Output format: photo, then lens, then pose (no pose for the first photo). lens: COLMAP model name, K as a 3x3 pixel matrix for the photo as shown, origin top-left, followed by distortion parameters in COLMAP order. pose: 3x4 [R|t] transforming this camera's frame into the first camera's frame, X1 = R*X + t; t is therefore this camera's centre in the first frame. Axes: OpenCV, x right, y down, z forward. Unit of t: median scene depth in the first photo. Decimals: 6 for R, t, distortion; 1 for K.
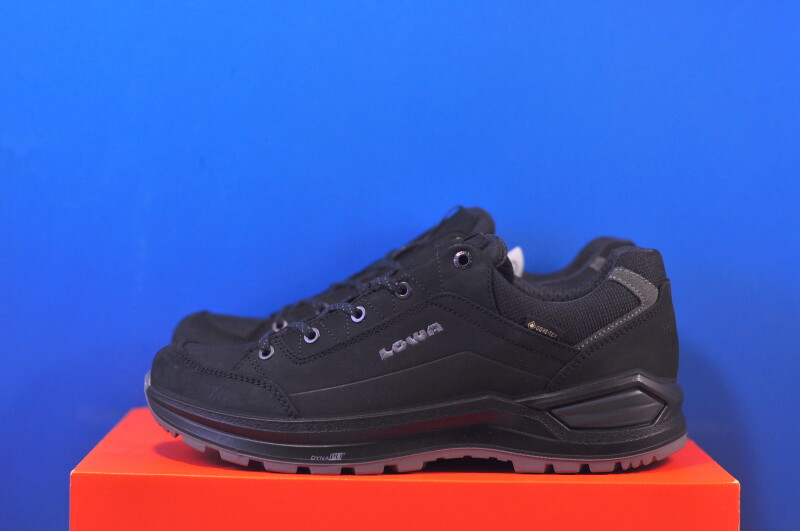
lens RADIAL K [[1729.6, 0, 400.0], [0, 1729.6, 265.5], [0, 0, 1]] dist [-0.077453, -0.143831]
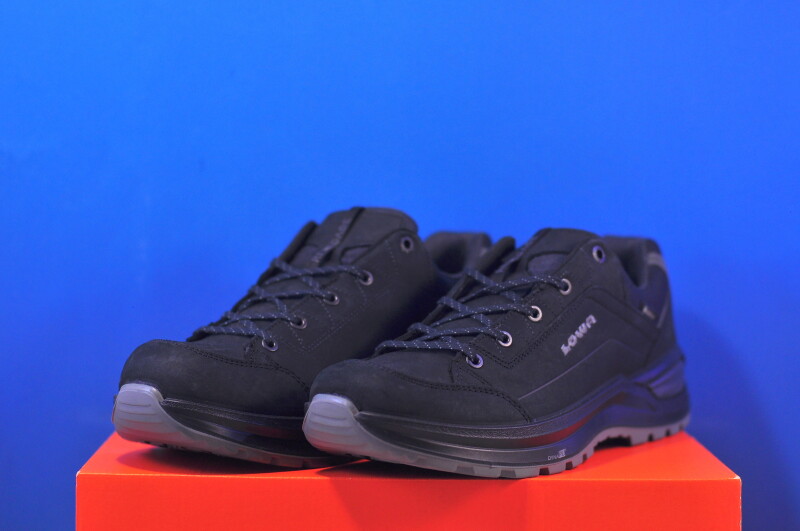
lens RADIAL K [[1729.6, 0, 400.0], [0, 1729.6, 265.5], [0, 0, 1]] dist [-0.077453, -0.143831]
pose [[0.646072, -0.062343, 0.760726, -0.854976], [0.047673, 0.998009, 0.041301, -0.046403], [-0.761786, 0.009582, 0.647758, 0.404401]]
